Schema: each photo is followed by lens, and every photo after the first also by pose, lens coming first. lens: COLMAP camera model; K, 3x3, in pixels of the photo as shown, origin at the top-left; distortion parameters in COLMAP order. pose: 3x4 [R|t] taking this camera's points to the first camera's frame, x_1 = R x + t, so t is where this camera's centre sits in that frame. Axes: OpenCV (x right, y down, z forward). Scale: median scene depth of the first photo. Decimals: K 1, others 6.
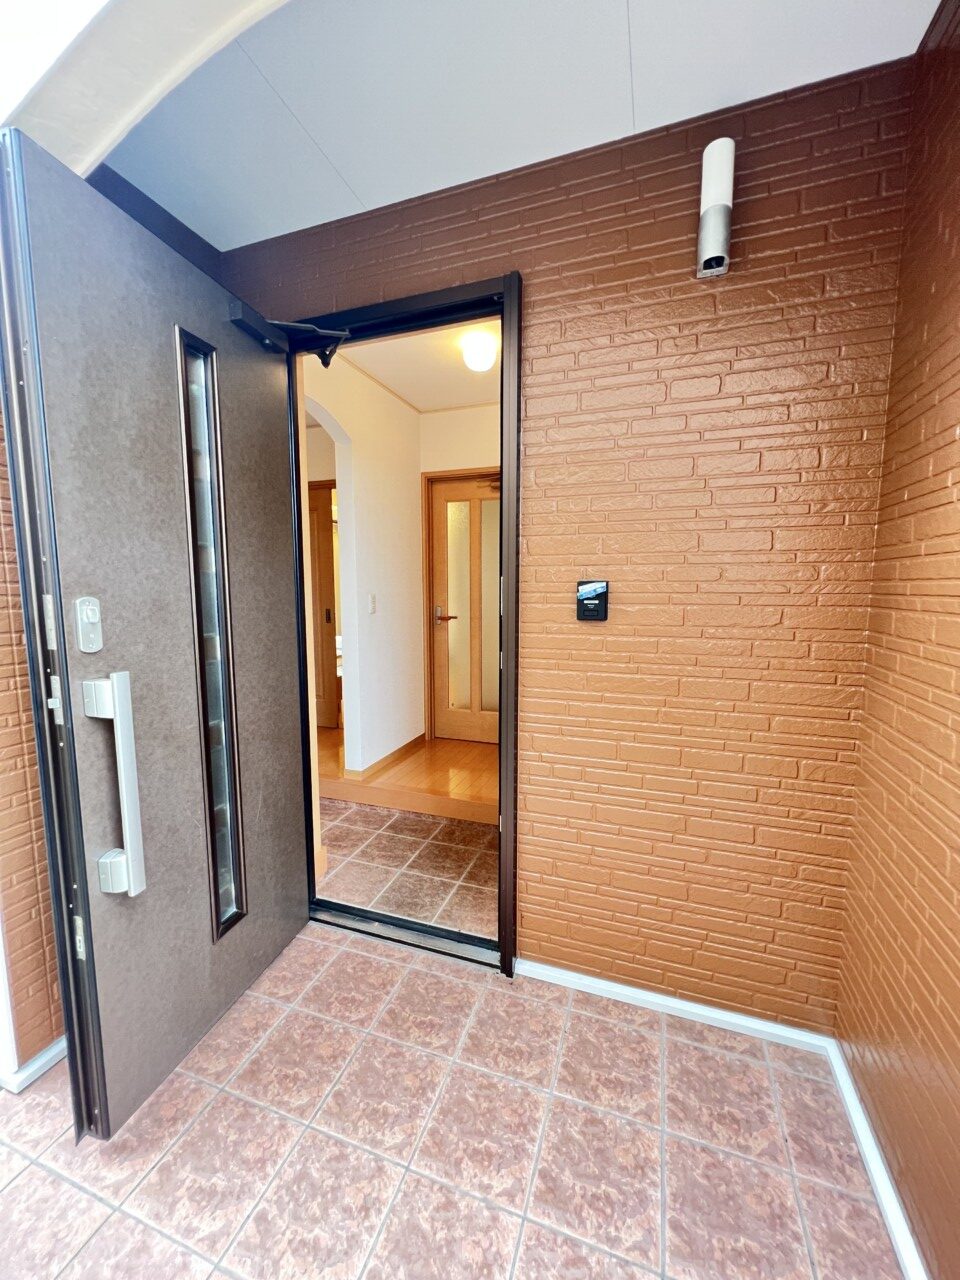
lens RADIAL K [[511.7, 0, 477.0], [0, 511.7, 642.2], [0, 0, 1]] dist [0.000729, 0.000491]
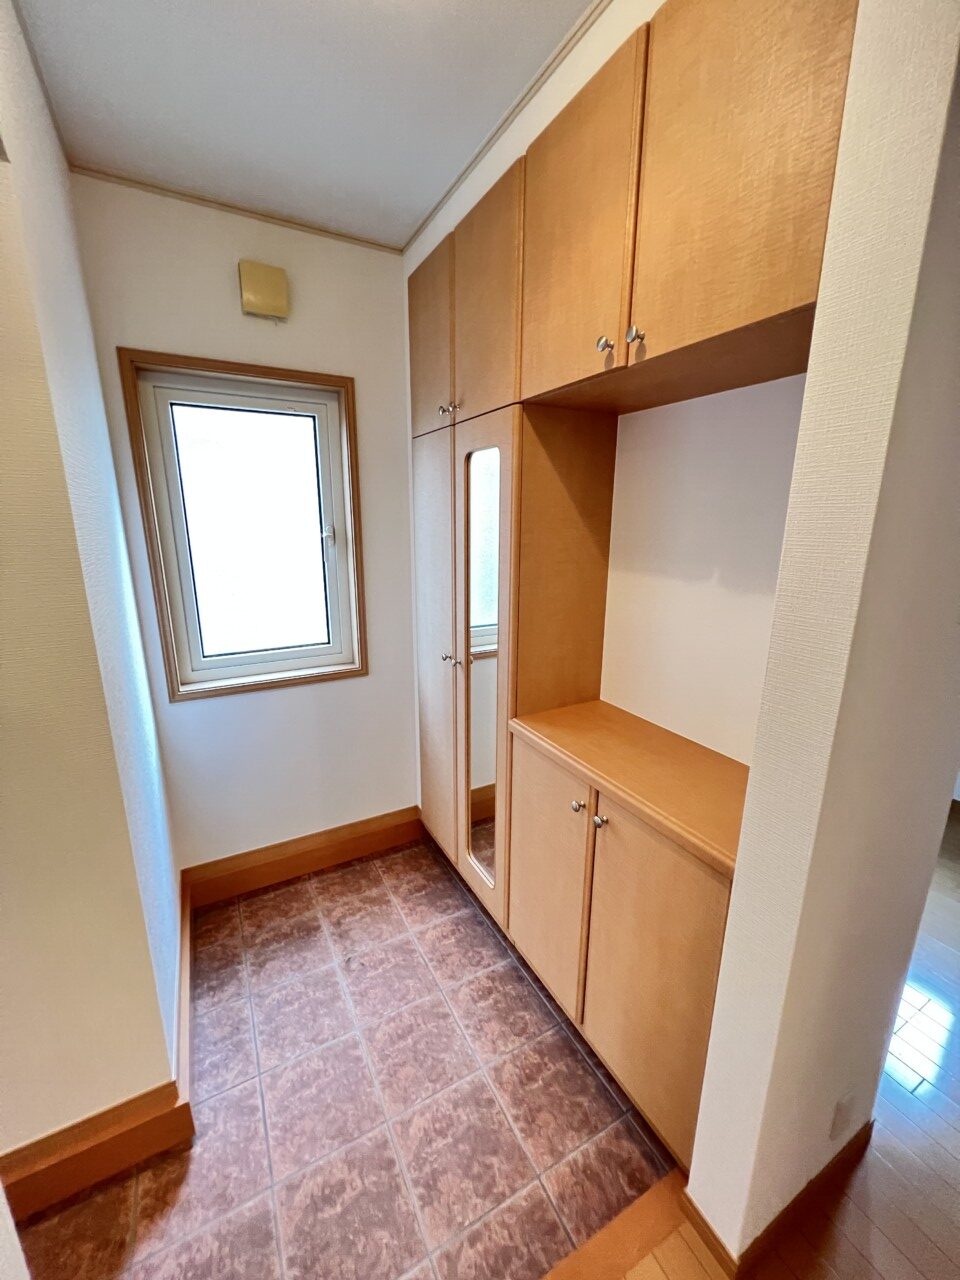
lens RADIAL K [[511.7, 0, 477.0], [0, 511.7, 642.2], [0, 0, 1]] dist [0.000729, 0.000491]
pose [[-0.670347, 0.176266, -0.720808, 0.539641], [-0.084618, 0.946883, 0.310245, -0.287065], [0.737207, 0.268966, -0.619825, 1.397182]]
